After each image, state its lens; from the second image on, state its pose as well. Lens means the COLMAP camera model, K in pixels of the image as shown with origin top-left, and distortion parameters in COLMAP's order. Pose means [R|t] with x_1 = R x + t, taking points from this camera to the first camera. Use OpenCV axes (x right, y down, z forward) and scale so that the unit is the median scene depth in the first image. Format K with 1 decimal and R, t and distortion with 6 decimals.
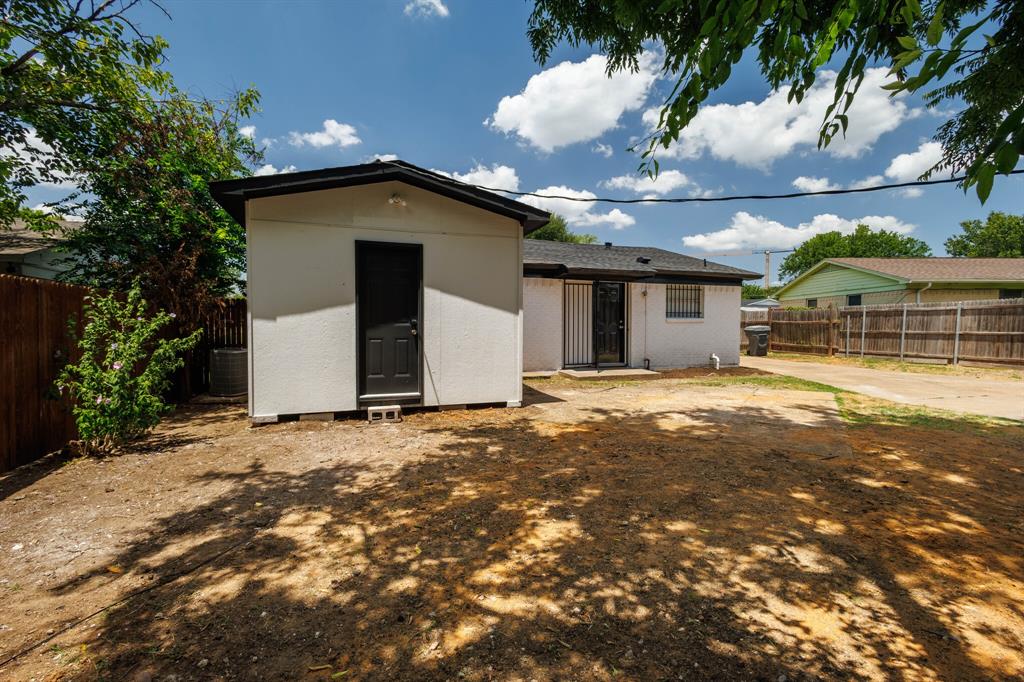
lens RADIAL K [[468.3, 0, 508.8], [0, 468.3, 337.0], [0, 0, 1]] dist [0.010832, -0.002067]
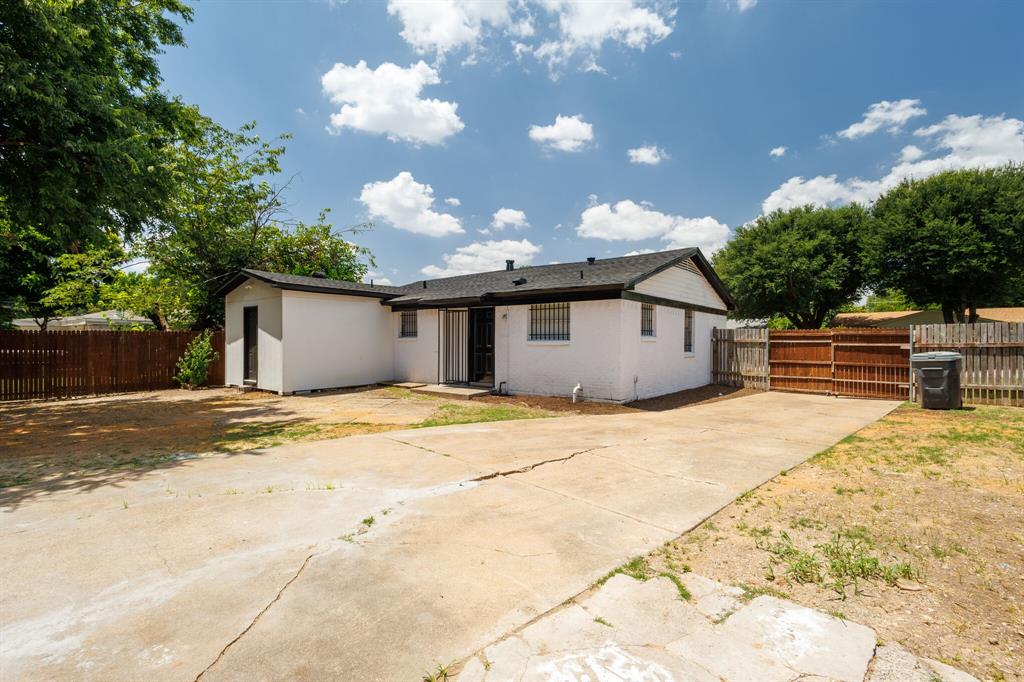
lens RADIAL K [[468.3, 0, 512.4], [0, 468.3, 340.4], [0, 0, 1]] dist [0.010832, -0.002067]
pose [[0.524314, -0.002498, -0.851521, 1.189085], [-0.024330, 0.999543, -0.017913, -0.024565], [0.851177, 0.030109, 0.524014, 0.511340]]
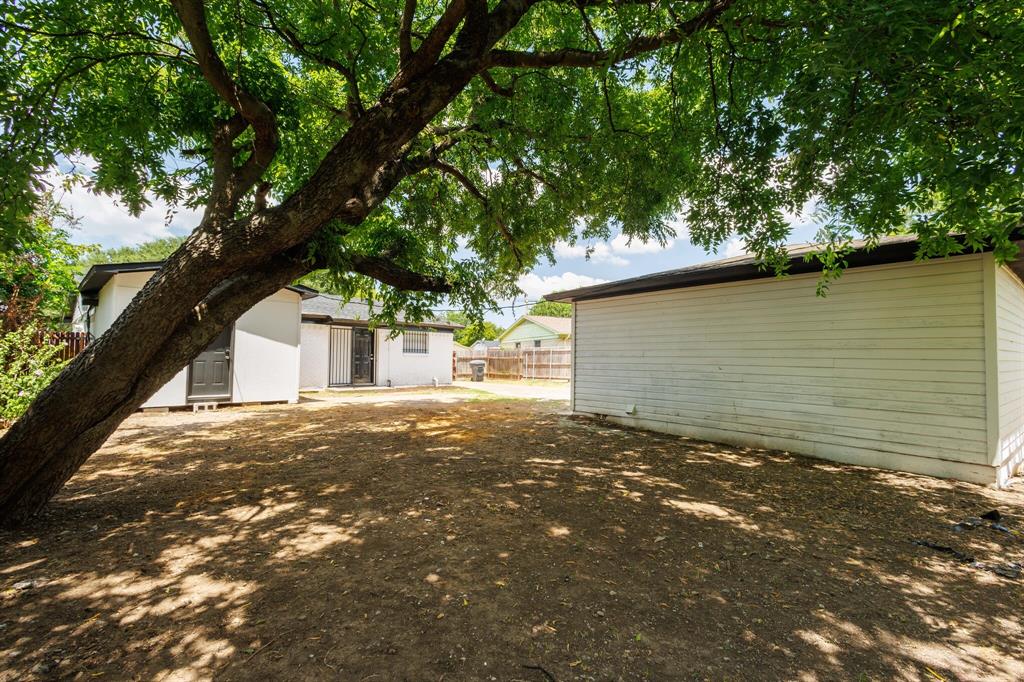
lens RADIAL K [[468.3, 0, 507.7], [0, 468.3, 338.6], [0, 0, 1]] dist [0.010832, -0.002067]
pose [[0.897386, 0.026245, 0.440465, -0.028124], [0.008608, 0.996998, -0.076944, 0.034161], [-0.441162, 0.072840, 0.894466, -0.526994]]
